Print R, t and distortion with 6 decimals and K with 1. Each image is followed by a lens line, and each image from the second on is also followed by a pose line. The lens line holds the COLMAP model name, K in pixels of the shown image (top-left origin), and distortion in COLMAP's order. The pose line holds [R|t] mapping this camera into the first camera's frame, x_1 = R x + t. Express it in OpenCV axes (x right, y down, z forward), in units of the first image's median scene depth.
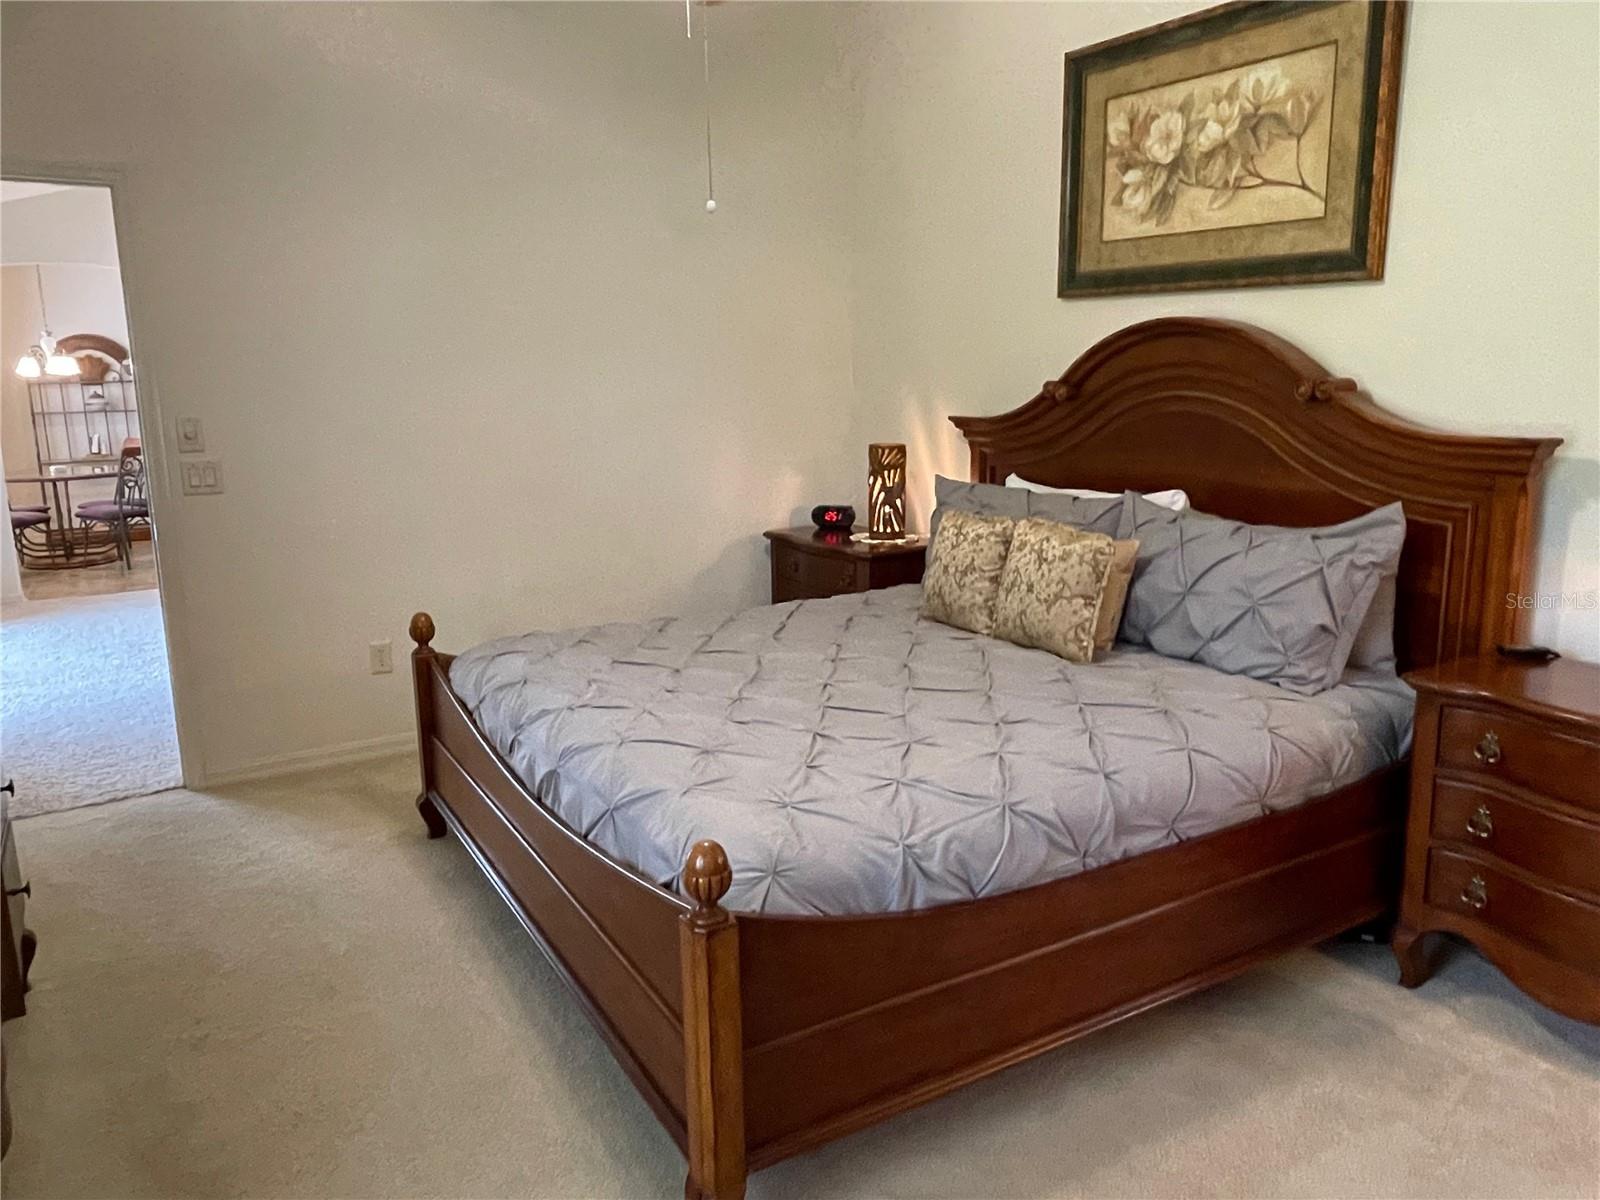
lens RADIAL K [[1135.8, 0, 802.8], [0, 1135.8, 601.4], [0, 0, 1]] dist [-0.010419, 0.002026]
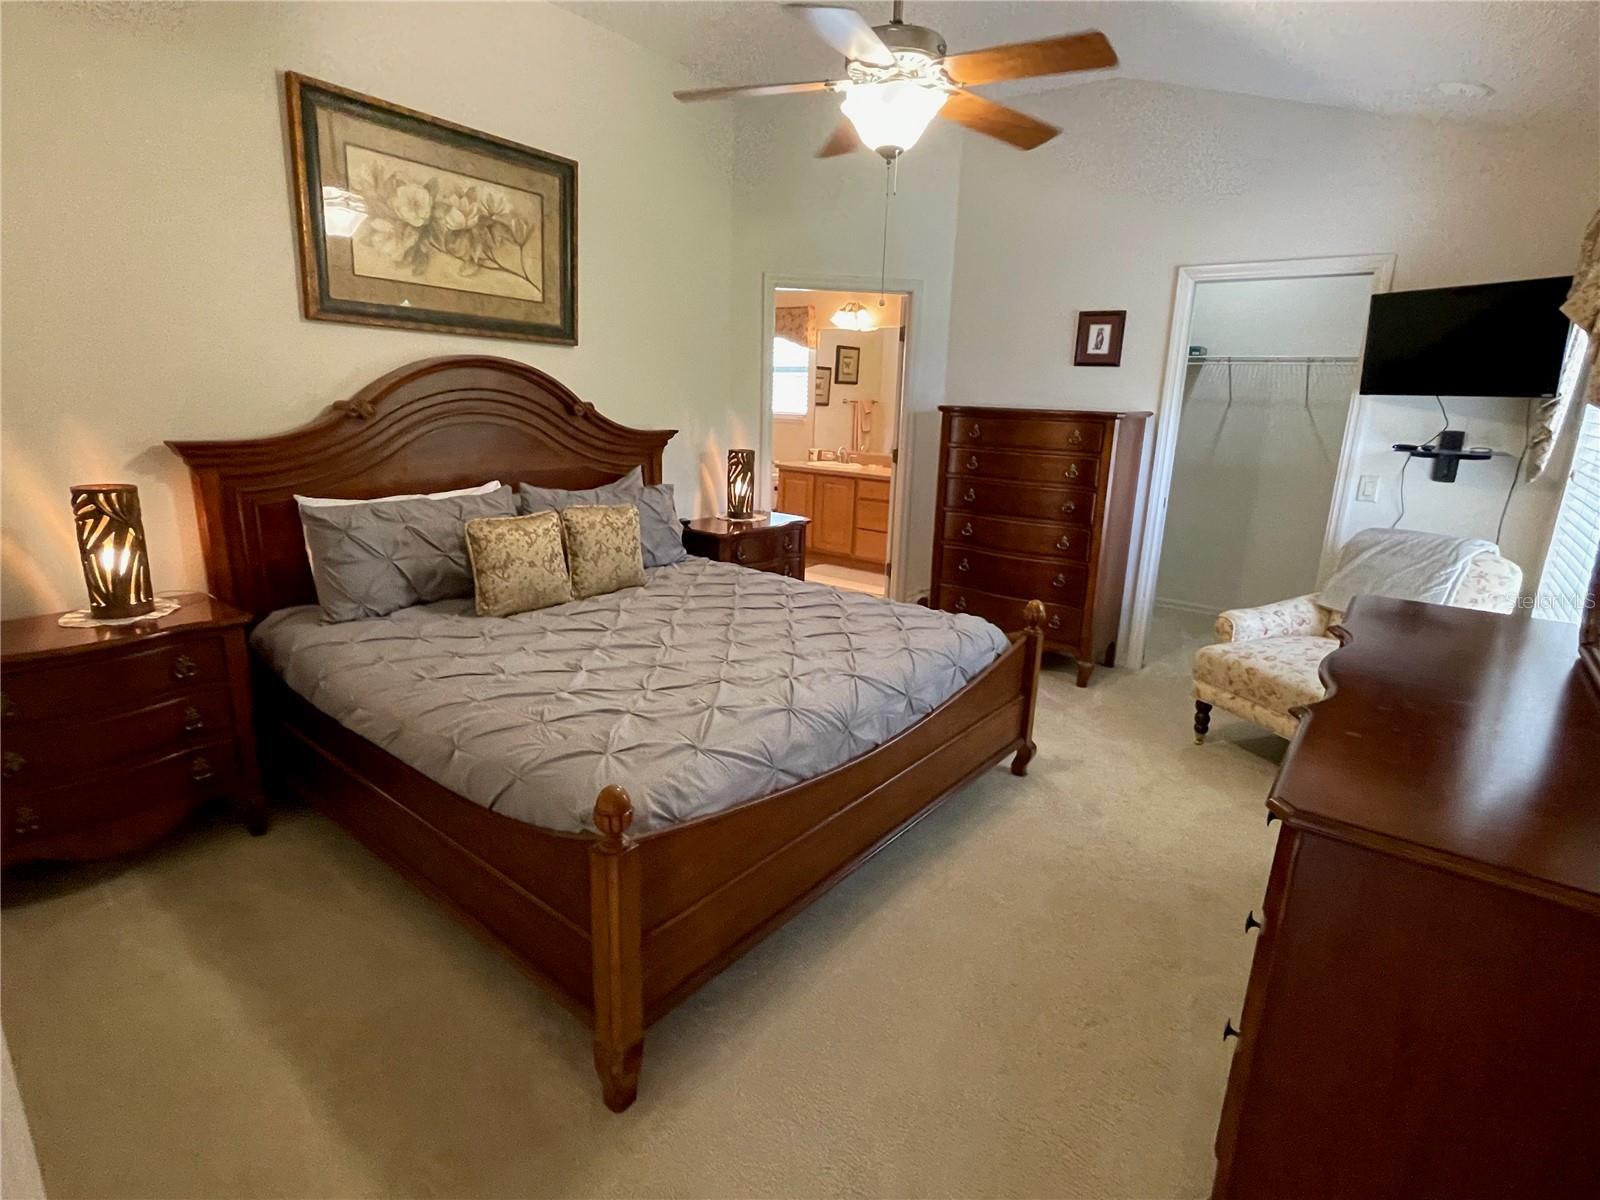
lens RADIAL K [[795.6, 0, 800.2], [0, 795.6, 591.8], [0, 0, 1]] dist [0.002503, -0.000278]
pose [[-0.346746, -0.230950, 0.909081, -0.758218], [0.153498, 0.942173, 0.297905, -0.211155], [-0.925314, 0.242840, -0.291245, 1.005225]]
